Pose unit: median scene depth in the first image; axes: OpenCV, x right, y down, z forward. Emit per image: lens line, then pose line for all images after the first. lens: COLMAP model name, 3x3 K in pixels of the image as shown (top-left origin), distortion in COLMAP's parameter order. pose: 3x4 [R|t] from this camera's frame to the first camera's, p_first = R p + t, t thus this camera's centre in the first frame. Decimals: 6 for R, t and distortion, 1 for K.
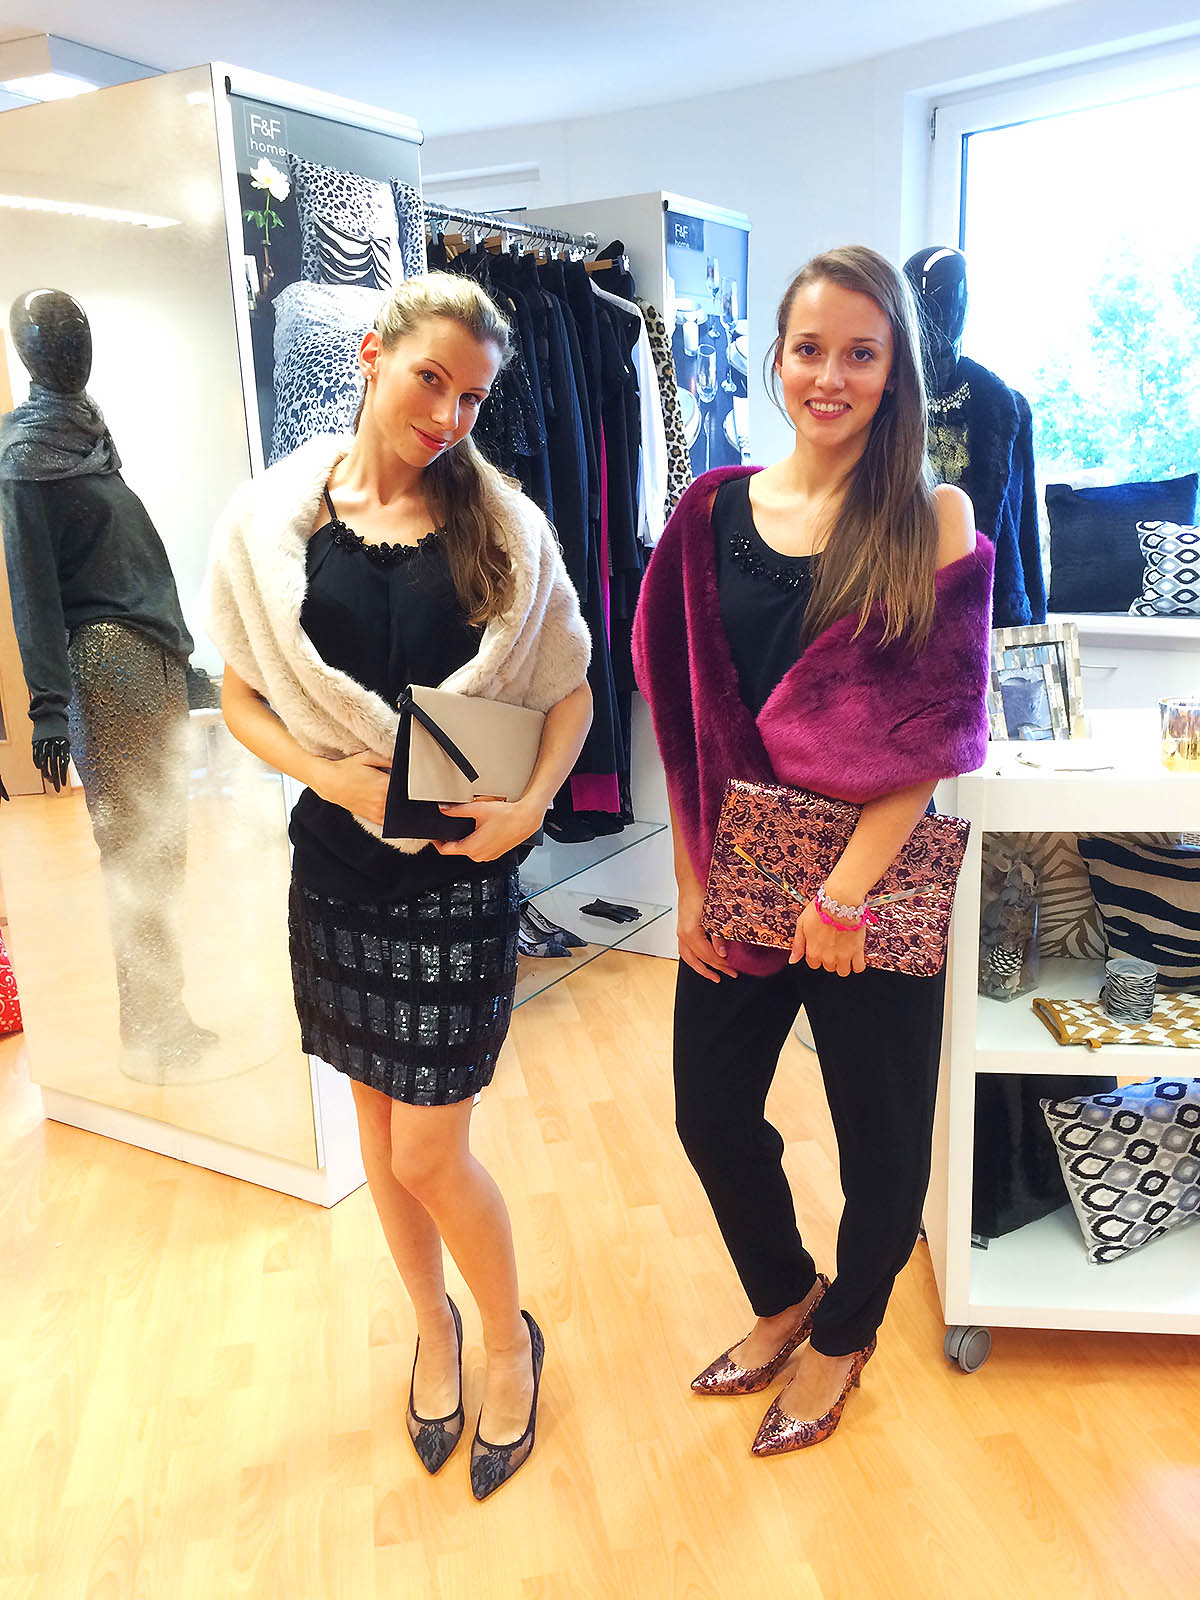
lens RADIAL K [[1348.3, 0, 600.0], [0, 1348.3, 800.0], [0, 0, 1]] dist [0.082360, -0.099817]
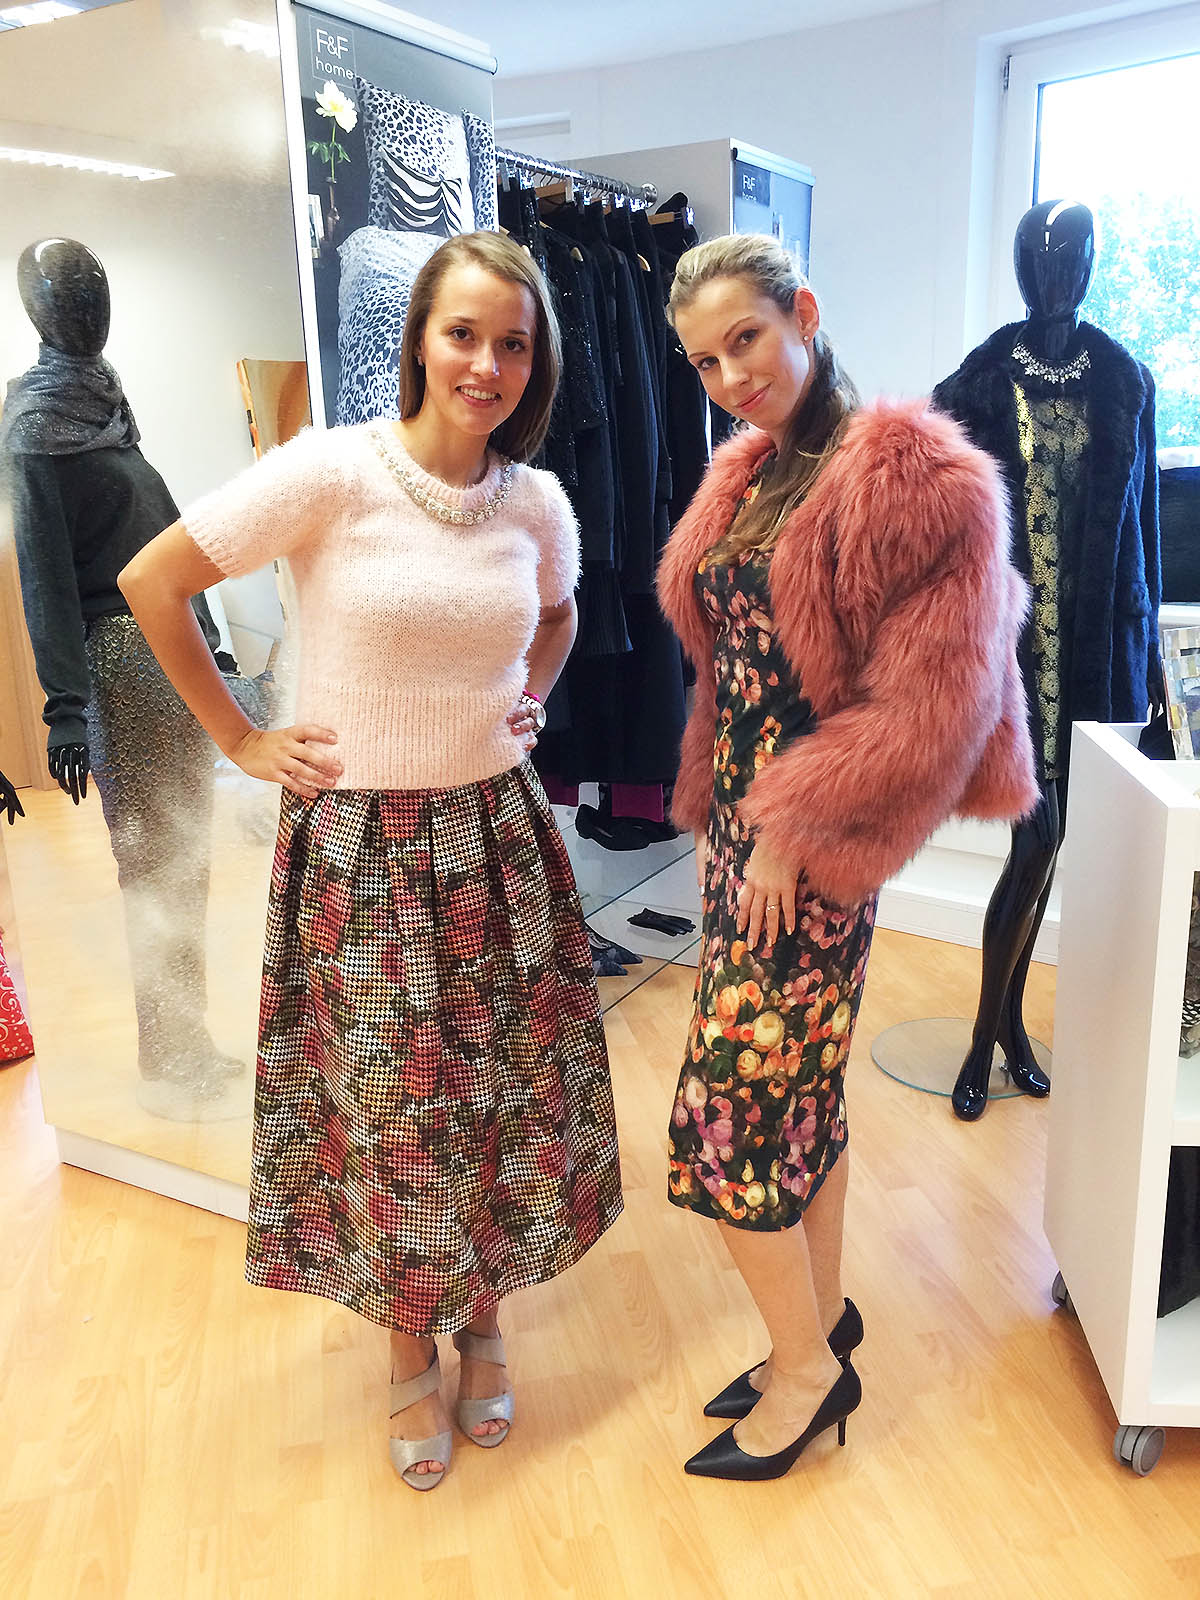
lens RADIAL K [[1348.3, 0, 600.0], [0, 1348.3, 800.0], [0, 0, 1]] dist [0.082360, -0.099817]
pose [[0.999750, -0.000476, 0.022375, -0.081388], [0.000092, 0.999853, 0.017169, -0.026414], [-0.022379, -0.017163, 0.999602, 0.107841]]
